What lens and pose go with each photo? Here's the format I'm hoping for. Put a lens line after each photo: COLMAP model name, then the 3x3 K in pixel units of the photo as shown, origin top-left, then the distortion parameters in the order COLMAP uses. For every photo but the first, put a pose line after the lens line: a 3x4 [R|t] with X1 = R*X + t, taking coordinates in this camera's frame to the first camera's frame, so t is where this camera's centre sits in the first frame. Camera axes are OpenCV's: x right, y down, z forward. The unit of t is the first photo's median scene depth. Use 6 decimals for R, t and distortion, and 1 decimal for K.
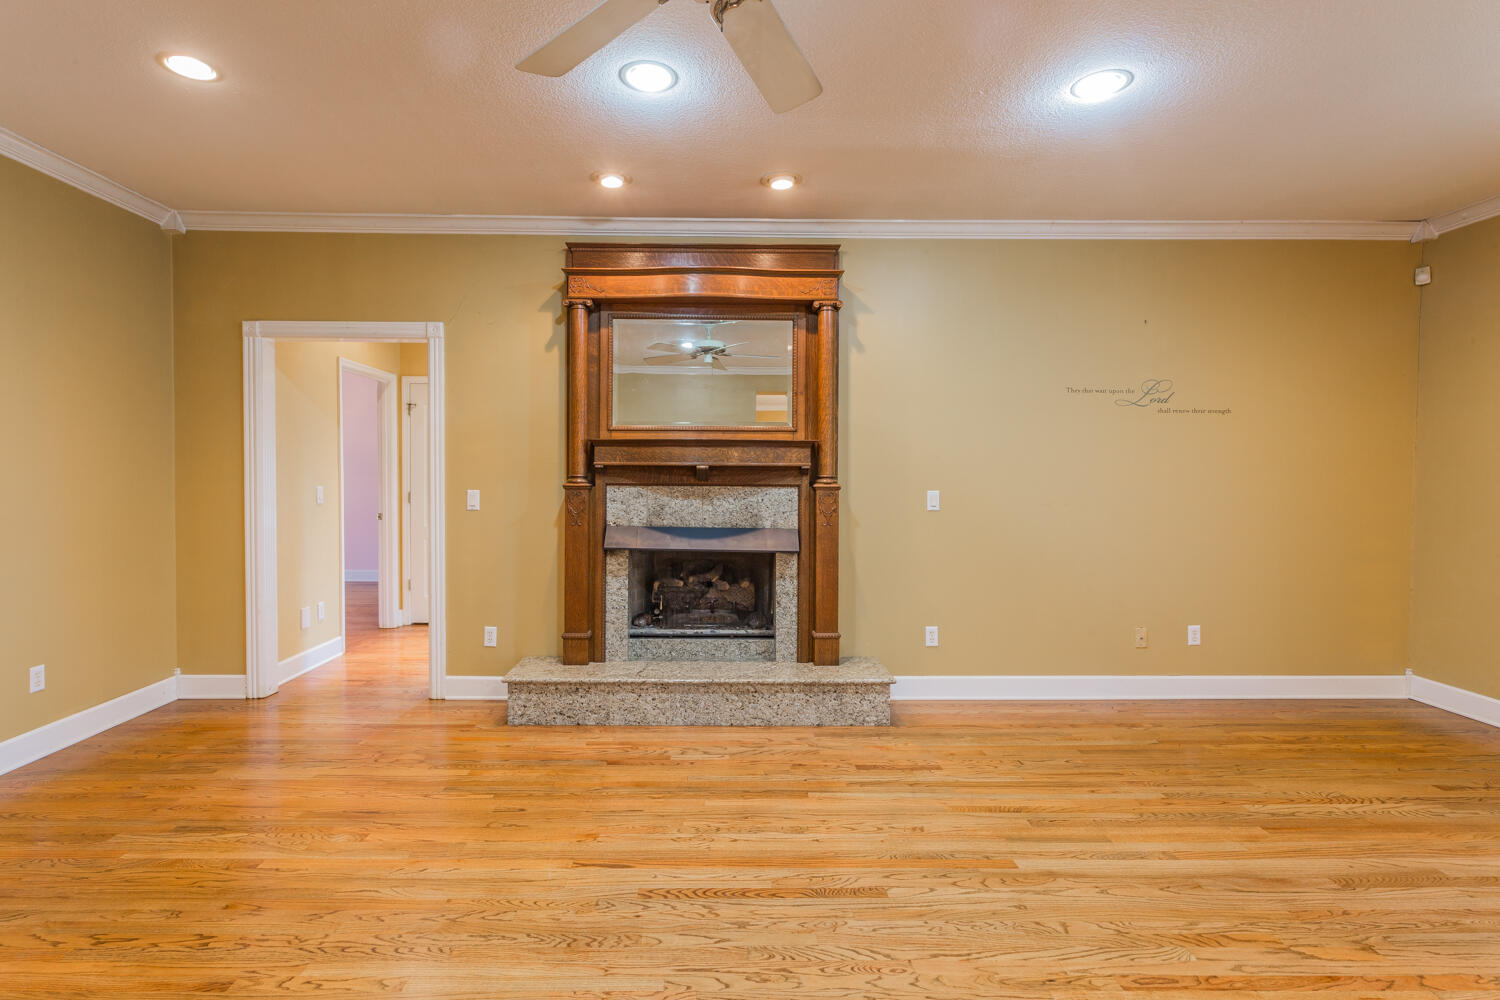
lens RADIAL K [[725.9, 0, 748.1], [0, 725.9, 495.5], [0, 0, 1]] dist [0.001707, 0.001148]
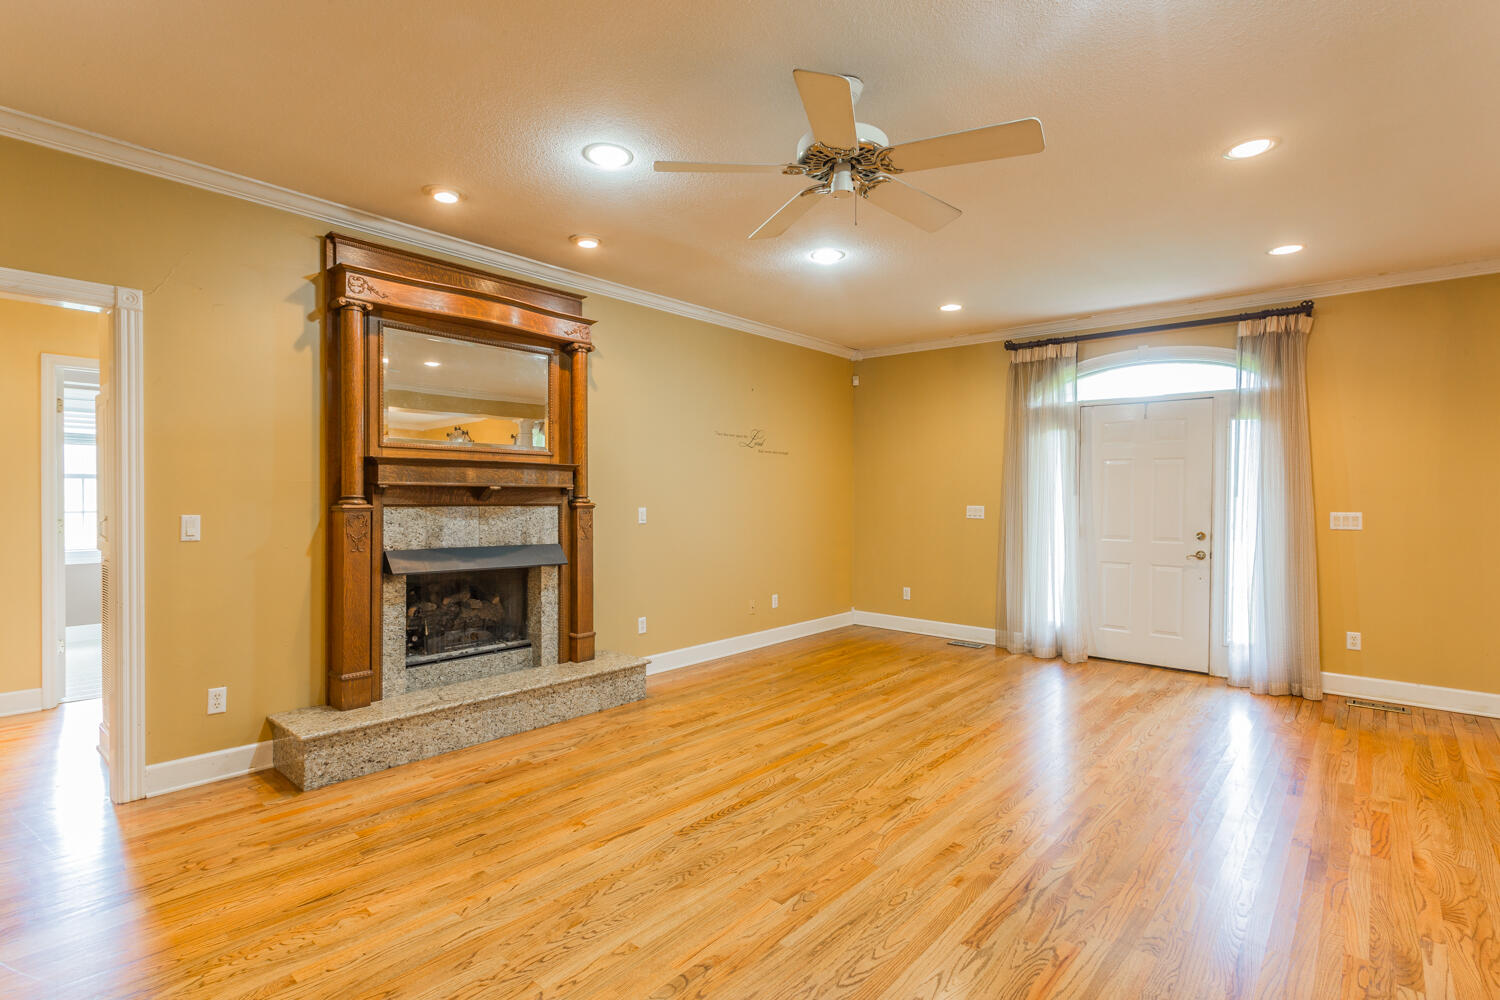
lens RADIAL K [[725.9, 0, 752.1], [0, 725.9, 497.9], [0, 0, 1]] dist [0.001707, 0.001148]
pose [[0.660695, -0.003747, 0.750645, -0.587912], [0.013314, 0.999889, -0.006728, -0.012925], [-0.750536, 0.014440, 0.660672, 0.040844]]
